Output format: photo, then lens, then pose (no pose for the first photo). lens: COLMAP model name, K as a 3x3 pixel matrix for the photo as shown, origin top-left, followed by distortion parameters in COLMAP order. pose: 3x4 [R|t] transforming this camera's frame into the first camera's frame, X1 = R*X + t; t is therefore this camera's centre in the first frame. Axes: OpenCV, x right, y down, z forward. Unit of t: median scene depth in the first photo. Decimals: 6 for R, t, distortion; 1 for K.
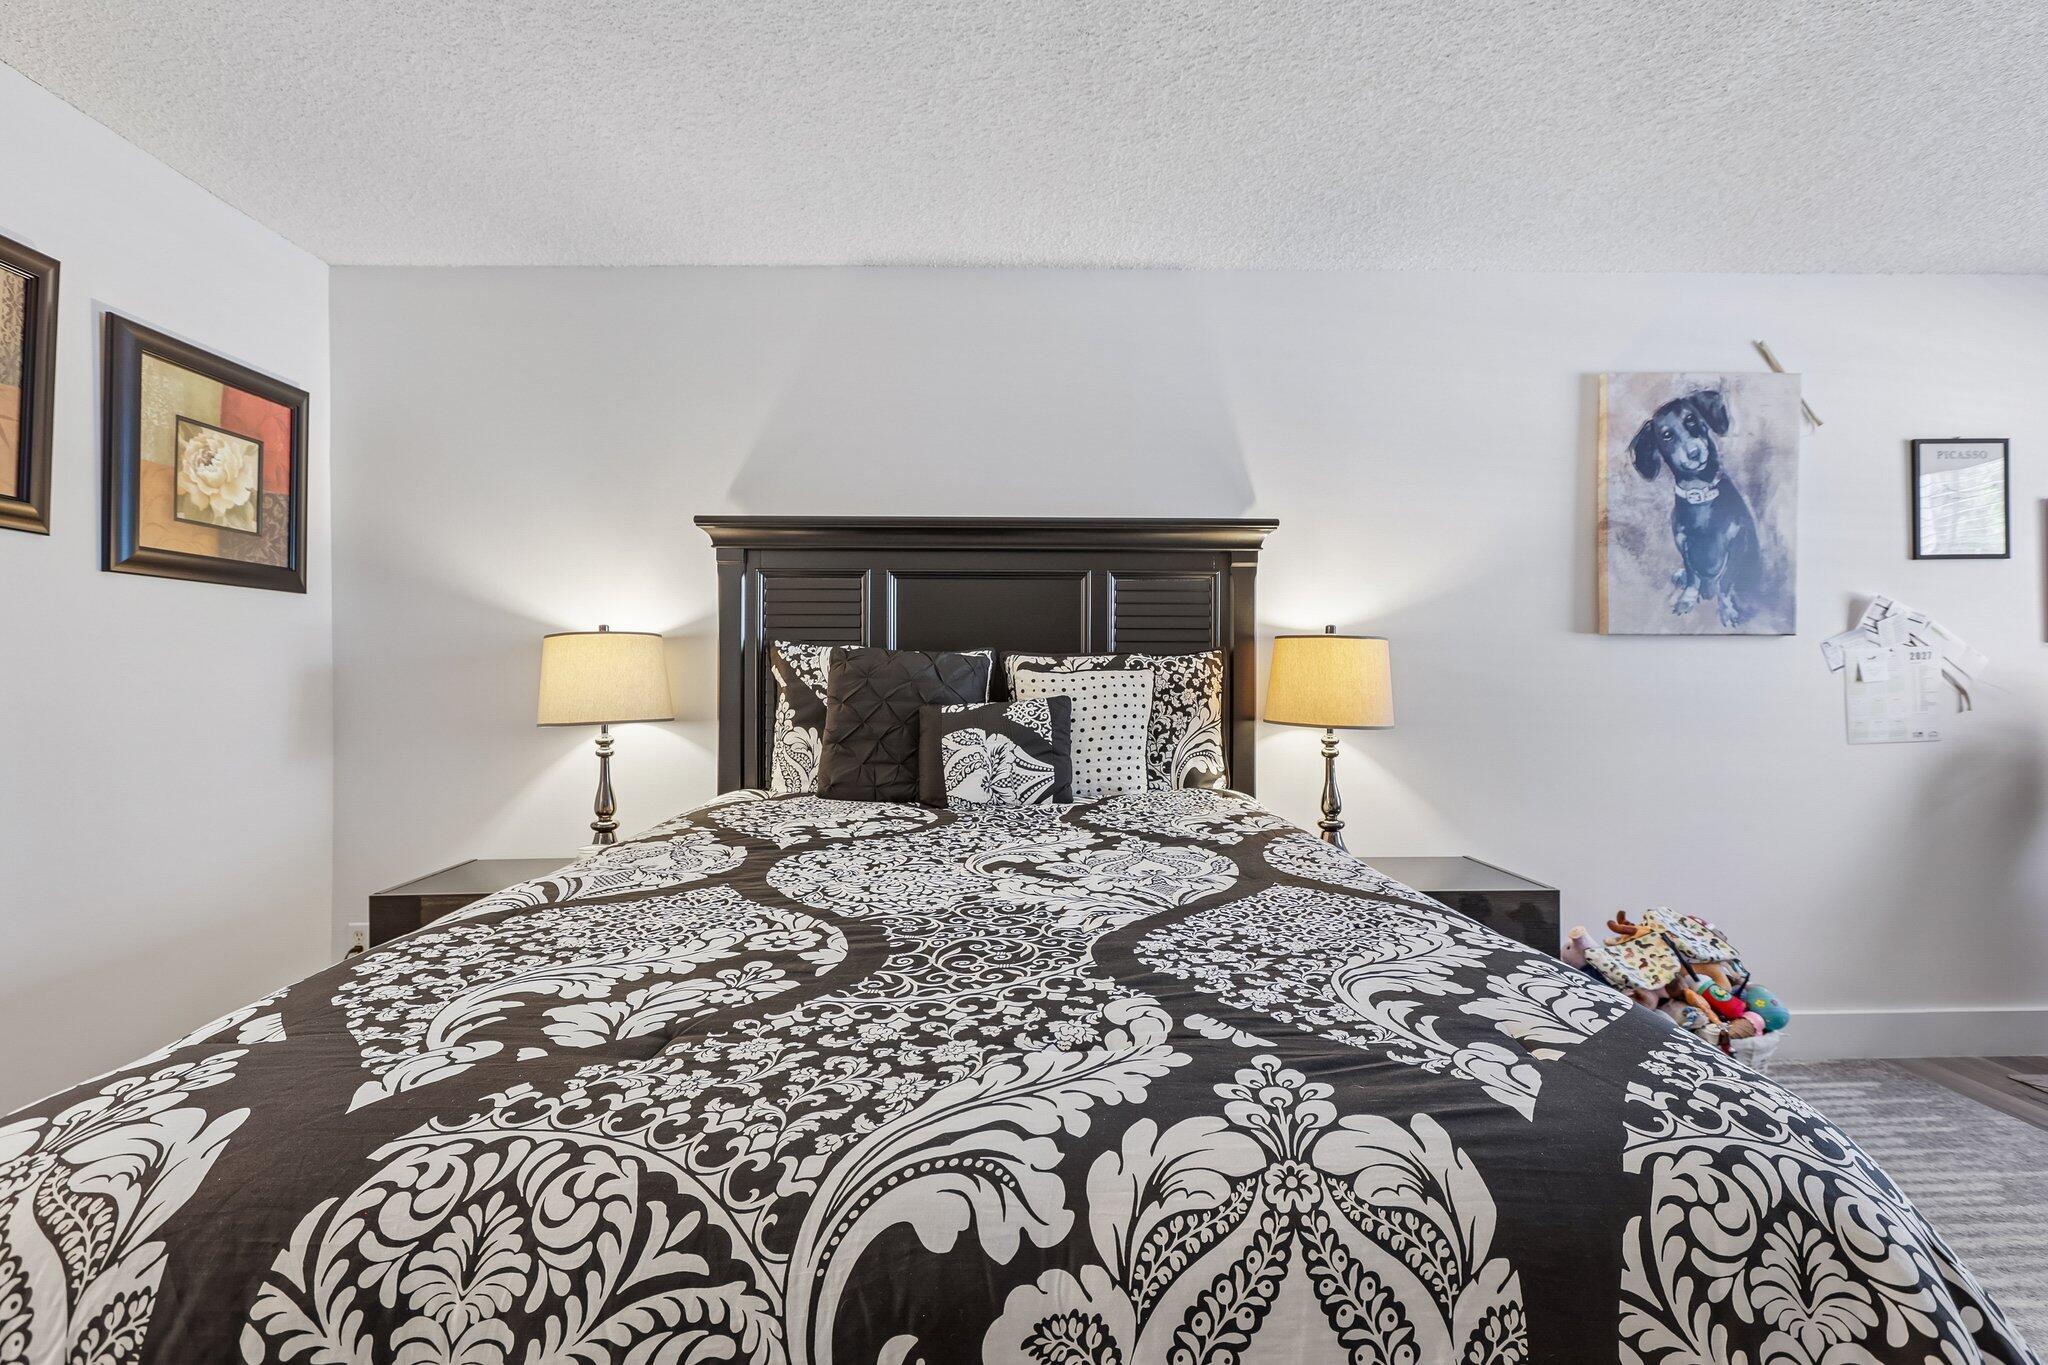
lens RADIAL K [[914.7, 0, 1016.7], [0, 914.7, 667.9], [0, 0, 1]] dist [-0.002824, 0.003338]
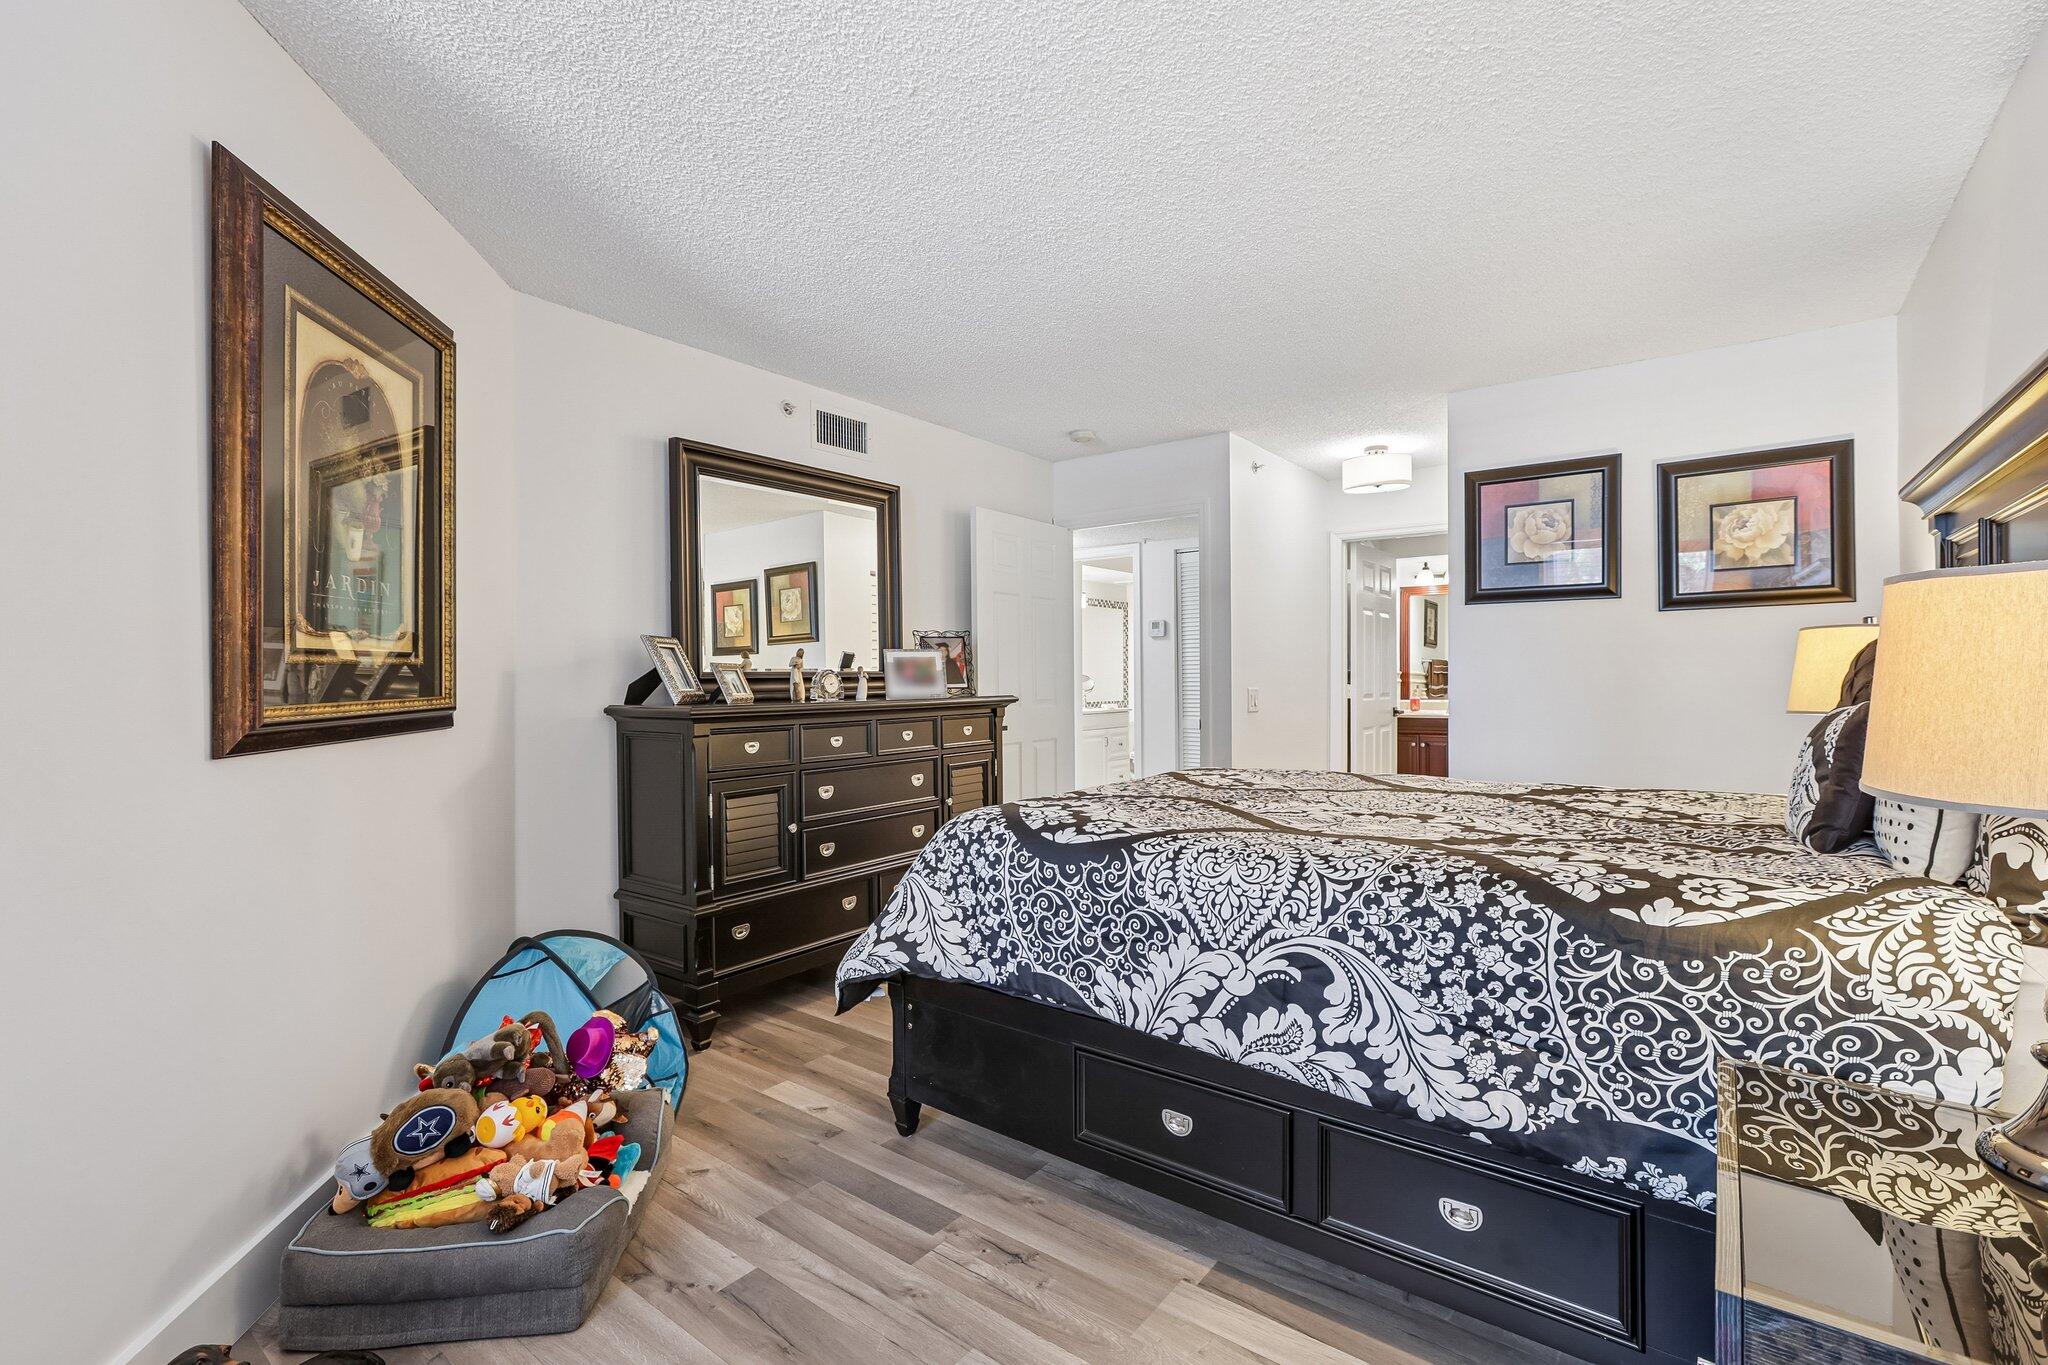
lens RADIAL K [[914.7, 0, 1029.5], [0, 914.7, 679.7], [0, 0, 1]] dist [-0.002824, 0.003338]
pose [[-0.618160, 0.010277, -0.785985, 0.884705], [0.021082, 0.999772, -0.003509, 0.005622], [0.785770, -0.018739, -0.618235, 0.873241]]
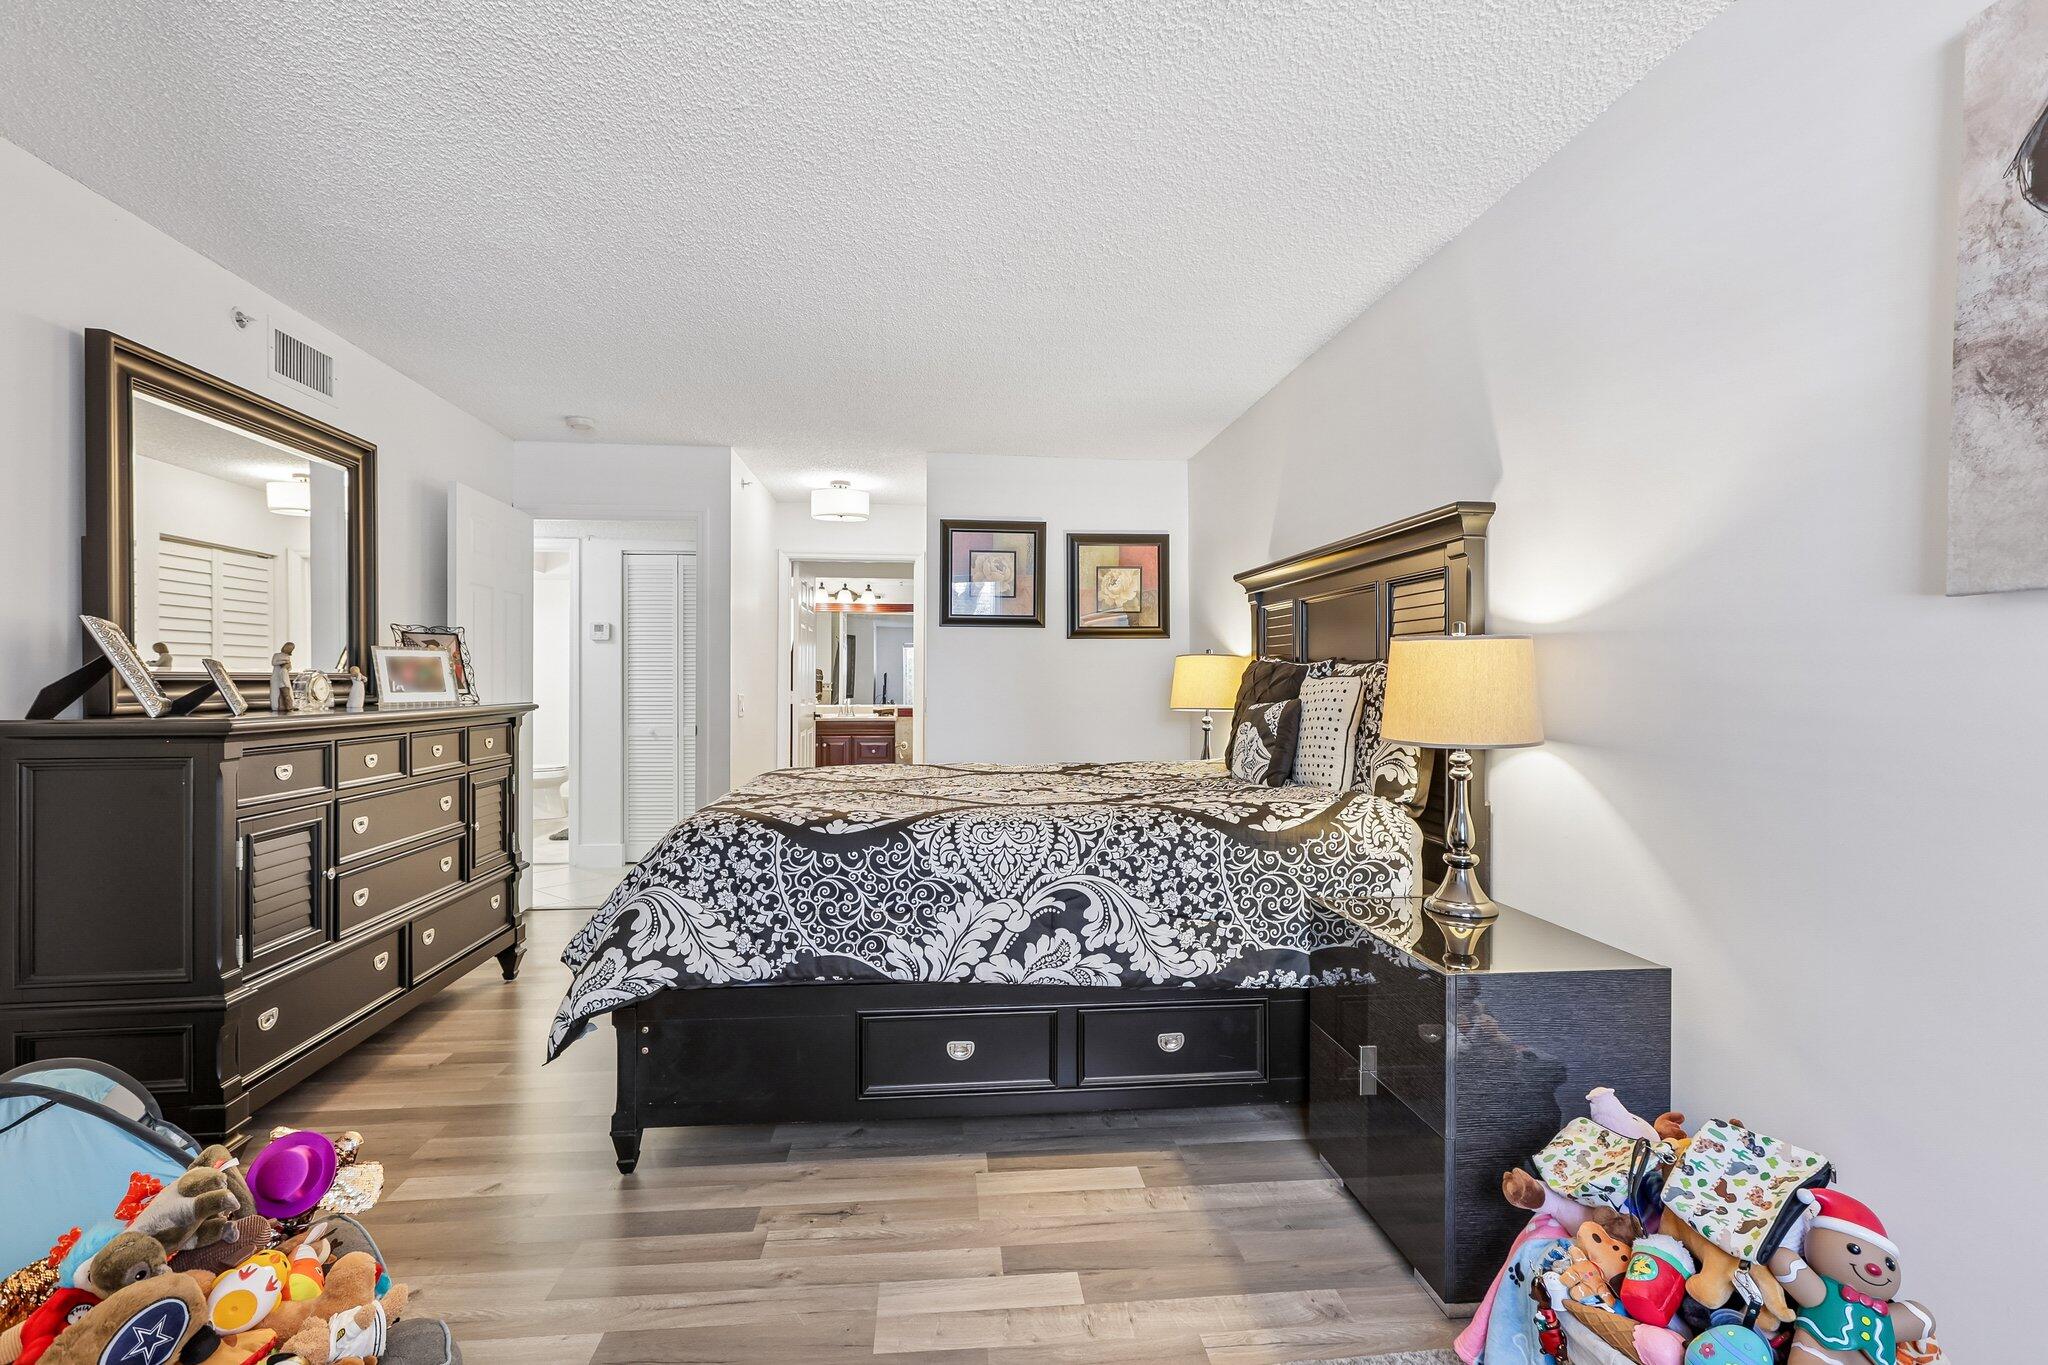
lens RADIAL K [[914.7, 0, 1021.1], [0, 914.7, 670.1], [0, 0, 1]] dist [-0.002824, 0.003338]
pose [[0.081615, -0.008966, -0.996624, 1.122762], [0.013116, 0.999883, -0.007922, -0.001710], [0.996578, -0.012425, 0.081723, 0.517901]]
